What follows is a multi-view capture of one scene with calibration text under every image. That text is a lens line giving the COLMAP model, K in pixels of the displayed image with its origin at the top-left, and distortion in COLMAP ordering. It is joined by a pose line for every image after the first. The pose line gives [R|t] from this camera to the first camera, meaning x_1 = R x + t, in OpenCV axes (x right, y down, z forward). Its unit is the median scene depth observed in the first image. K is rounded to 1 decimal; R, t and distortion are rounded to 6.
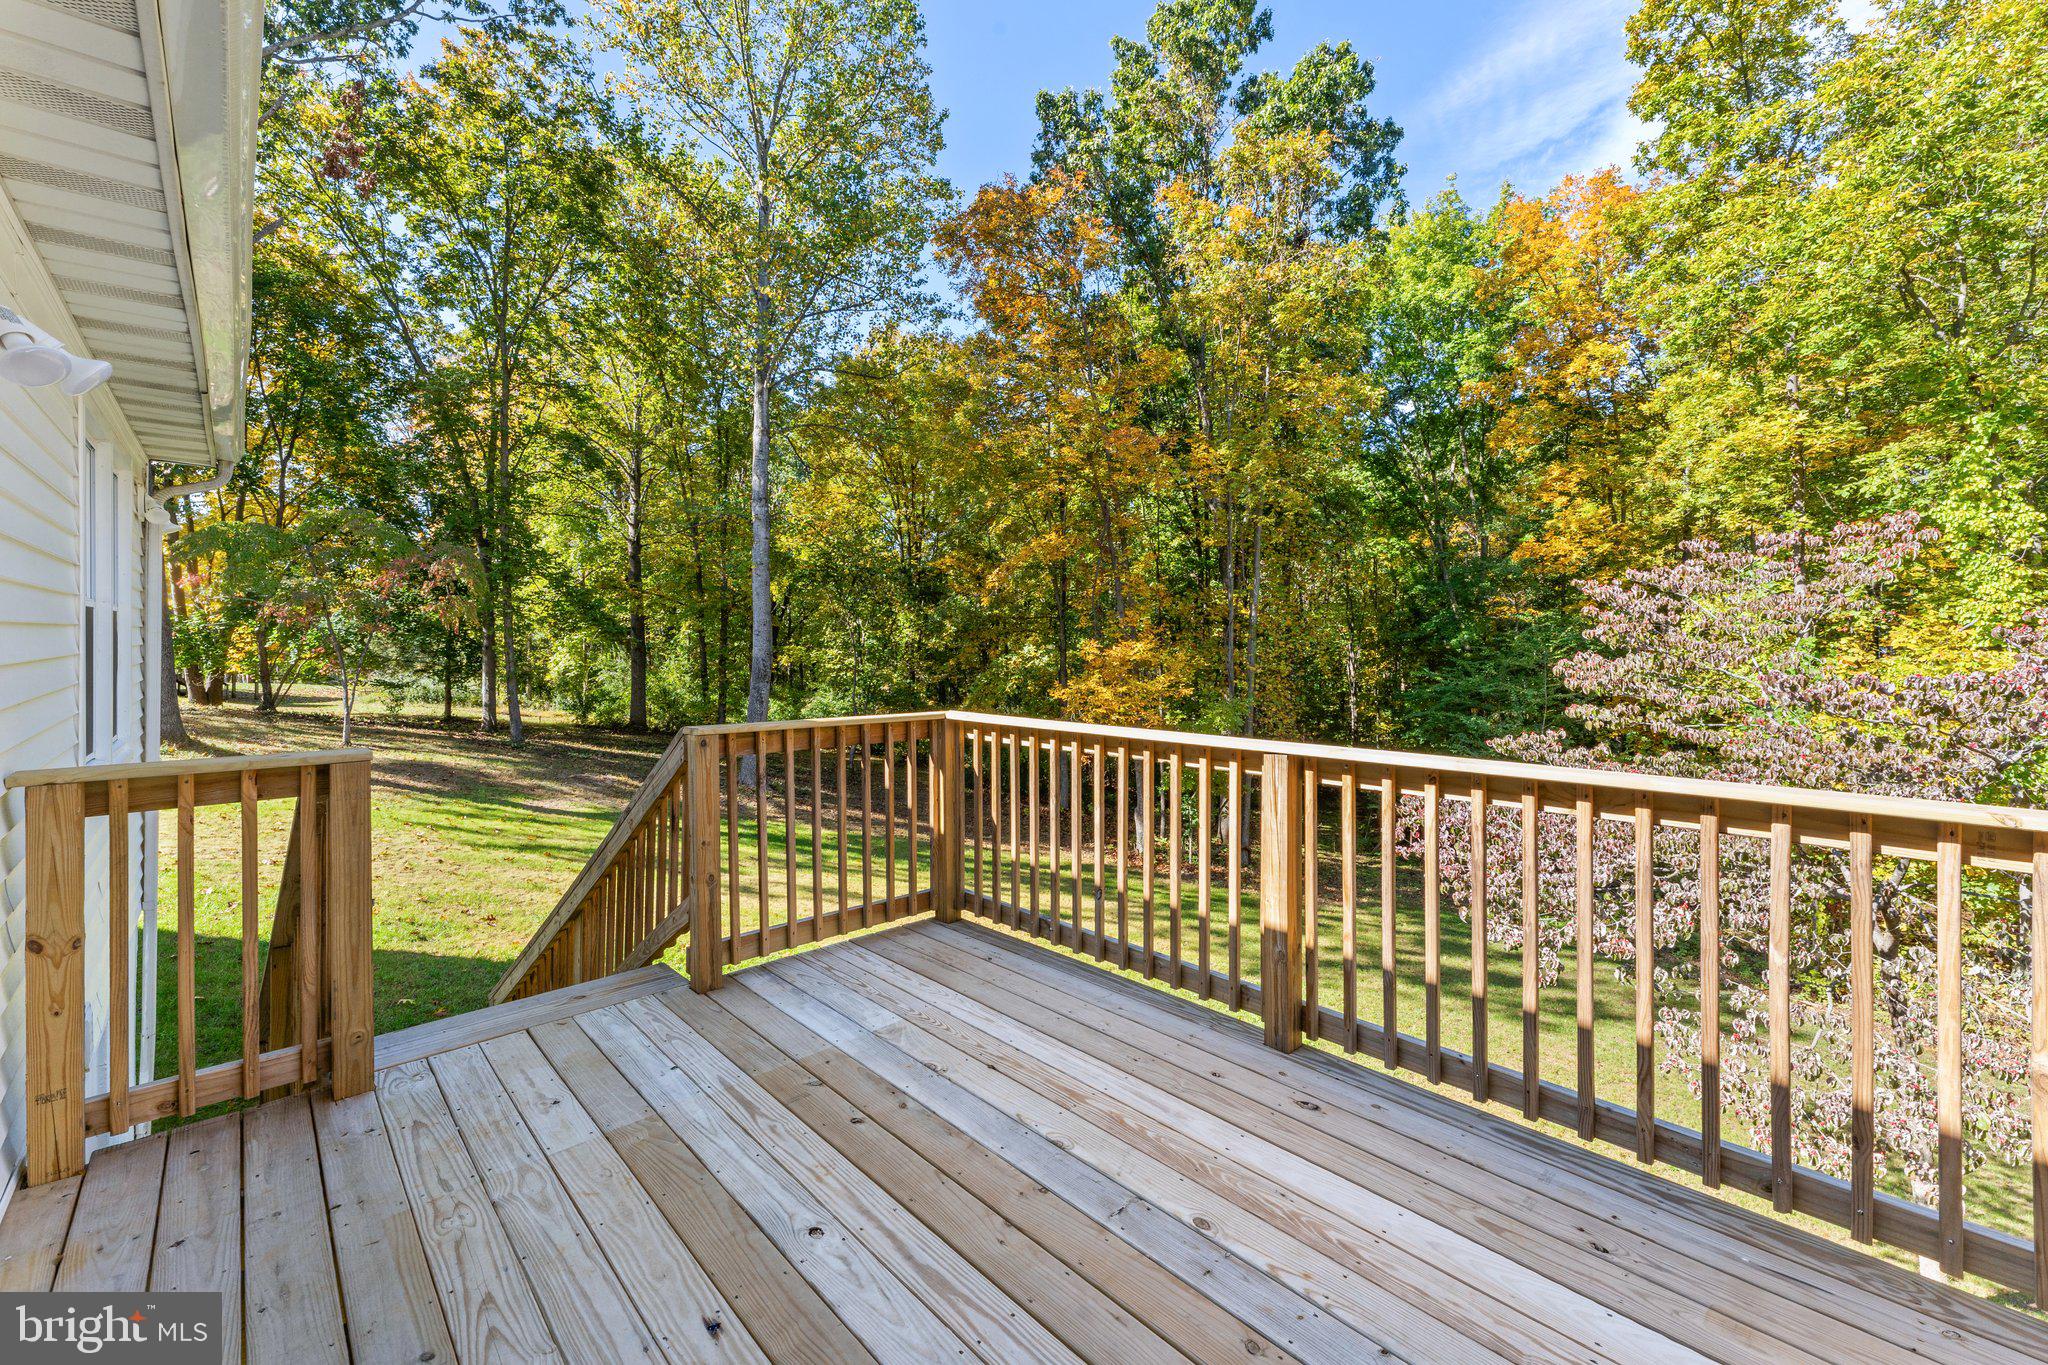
lens RADIAL K [[834.5, 0, 1021.4], [0, 834.5, 655.2], [0, 0, 1]] dist [0.000894, 0.000203]
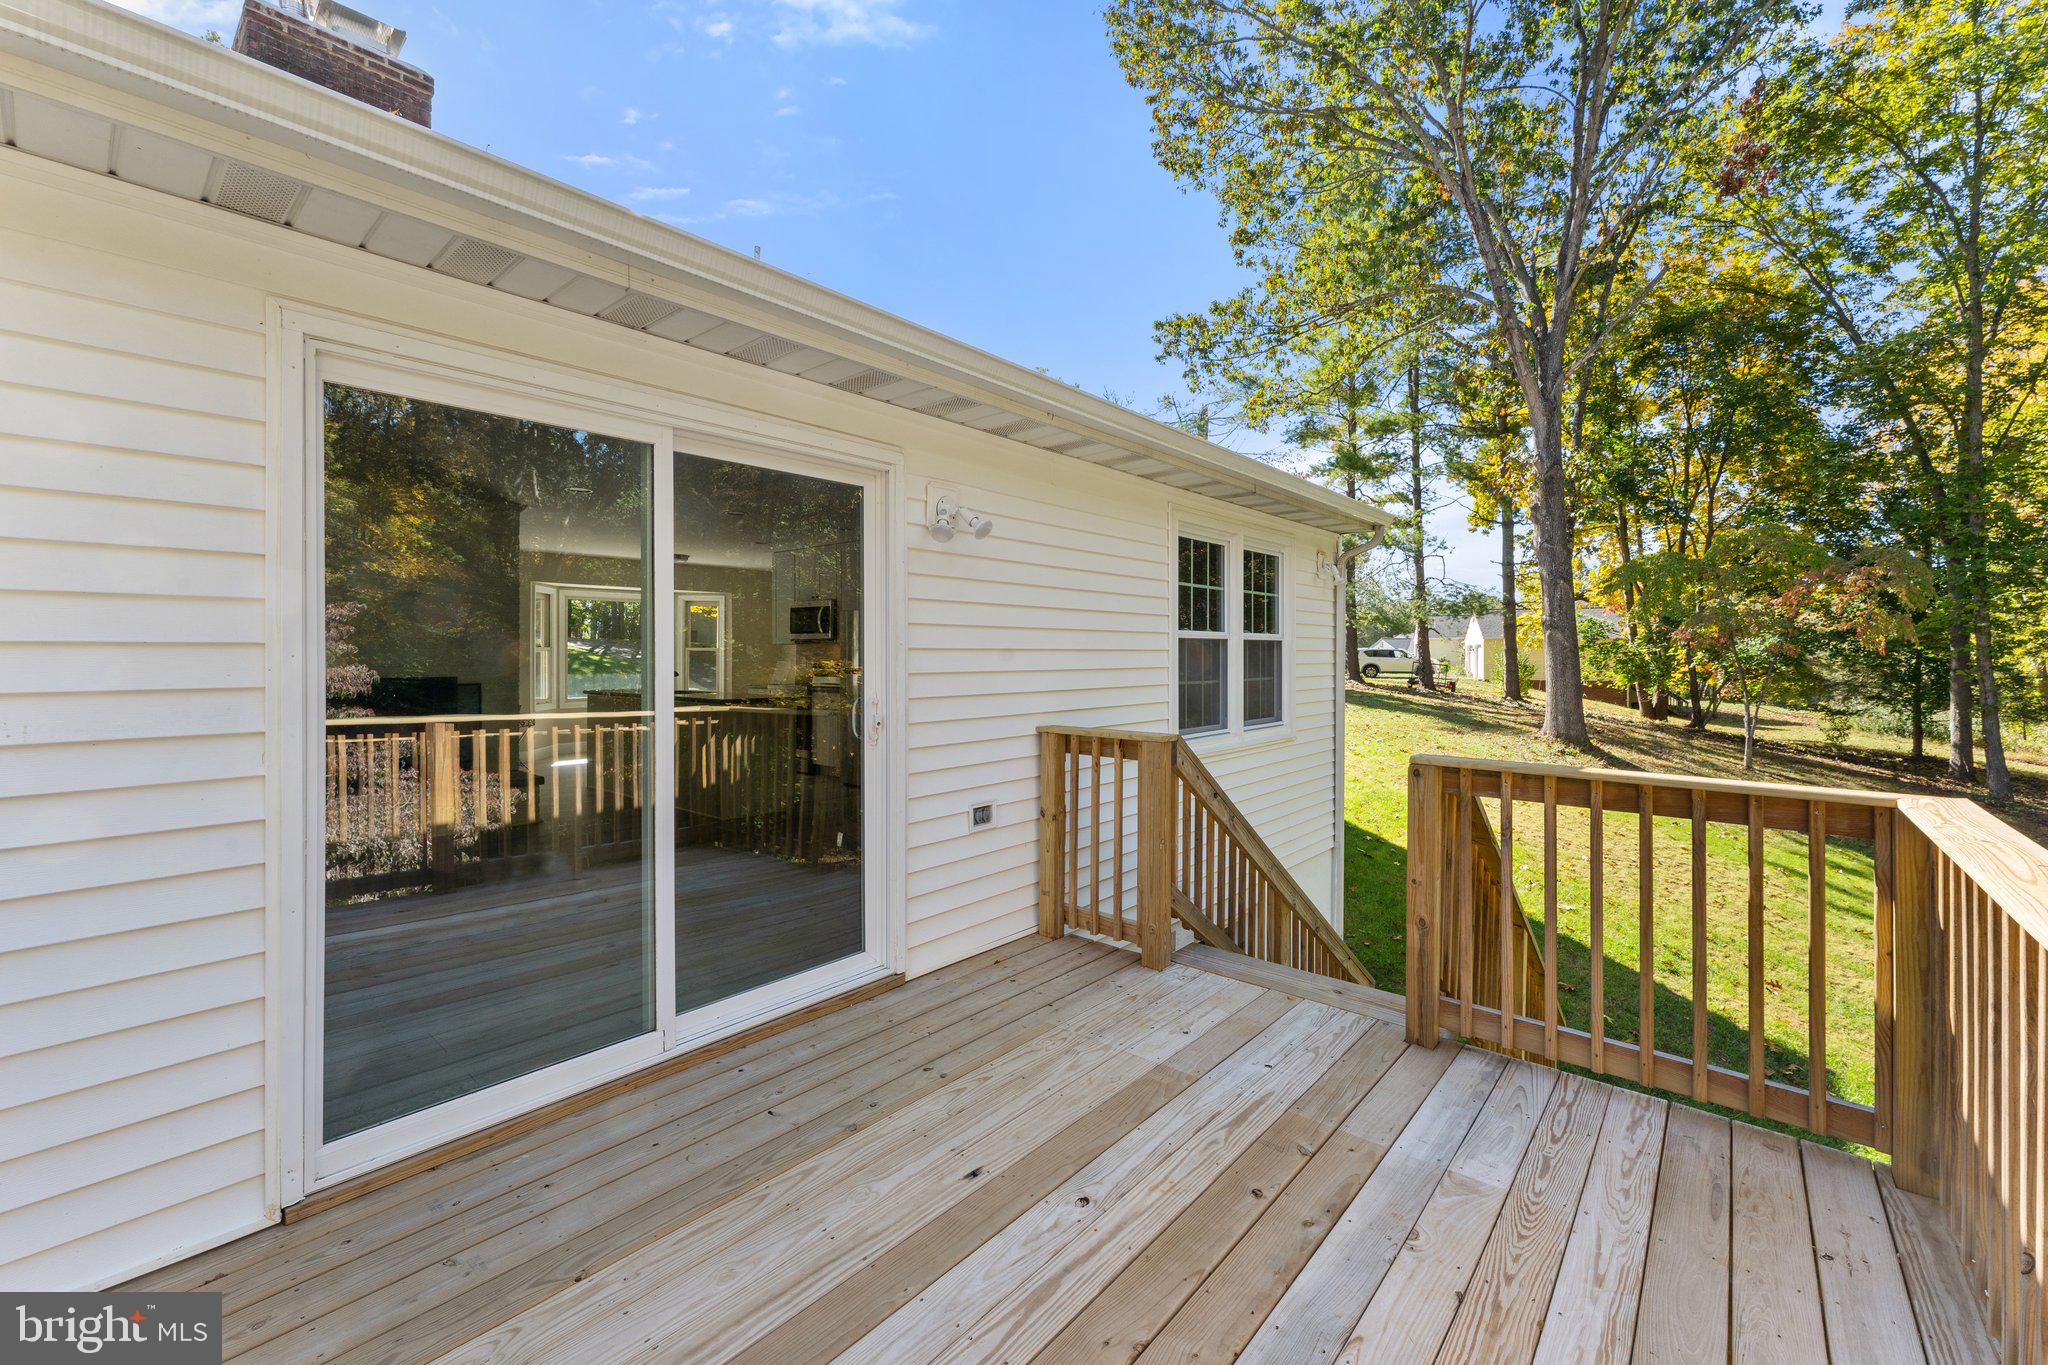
lens RADIAL K [[834.5, 0, 1021.4], [0, 834.5, 655.2], [0, 0, 1]] dist [0.000894, 0.000203]
pose [[0.099311, -0.003175, -0.995051, 0.083207], [-0.022096, 0.999741, -0.005396, -0.001247], [0.994811, 0.022522, 0.099215, 0.079911]]
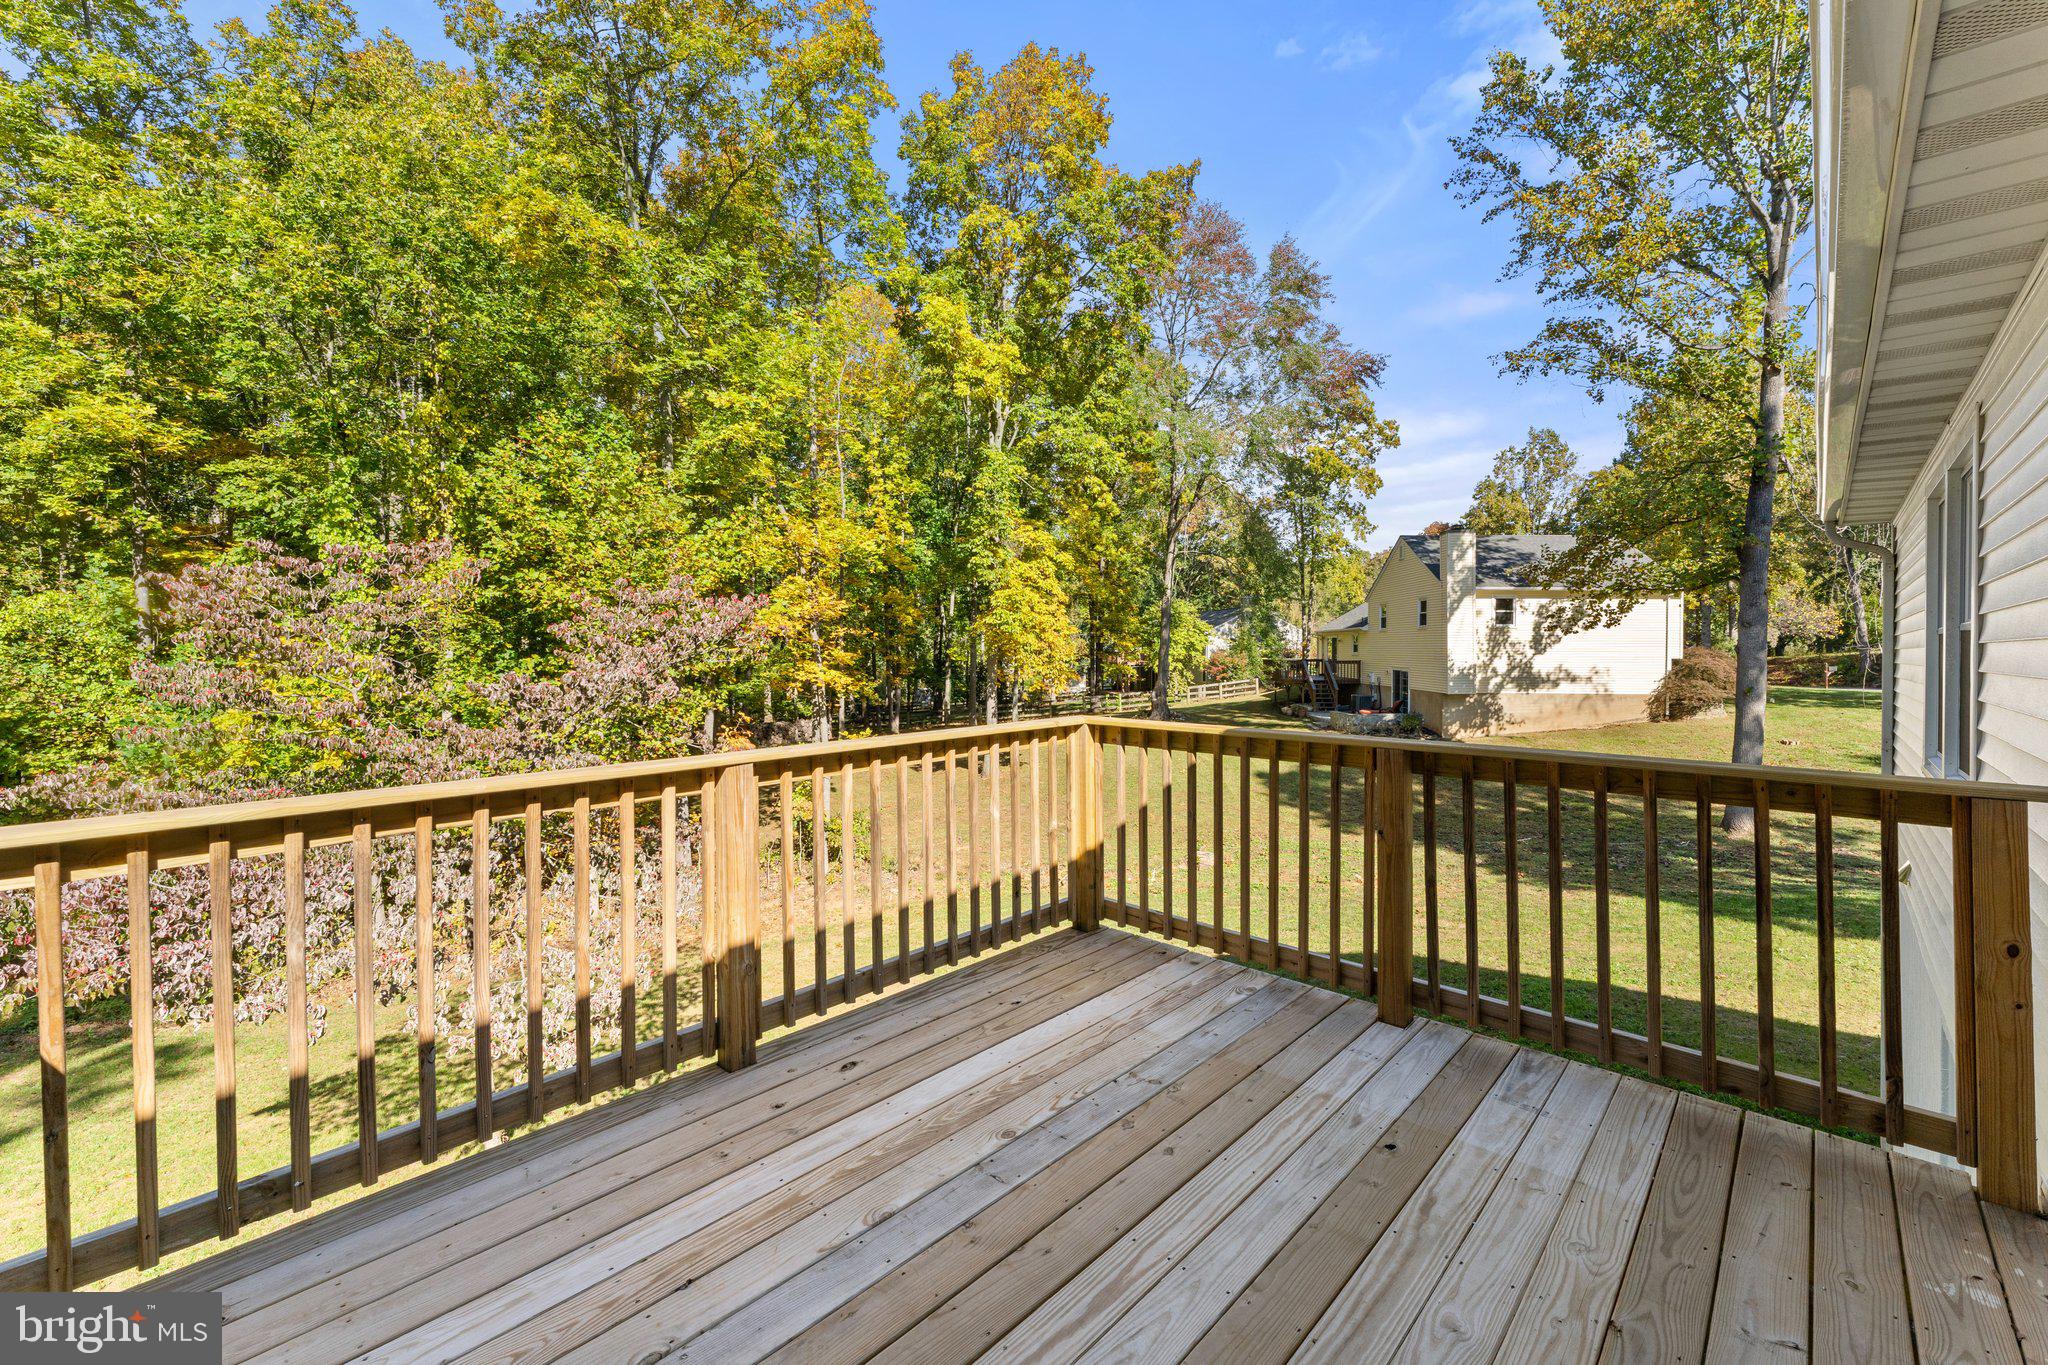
lens RADIAL K [[841.0, 0, 1027.5], [0, 841.0, 650.6], [0, 0, 1]] dist [-0.001130, -0.000021]
pose [[-0.055286, -0.006970, 0.998446, -0.100227], [0.021443, 0.999737, 0.008167, -0.001736], [-0.998240, 0.021861, -0.055122, 0.105269]]
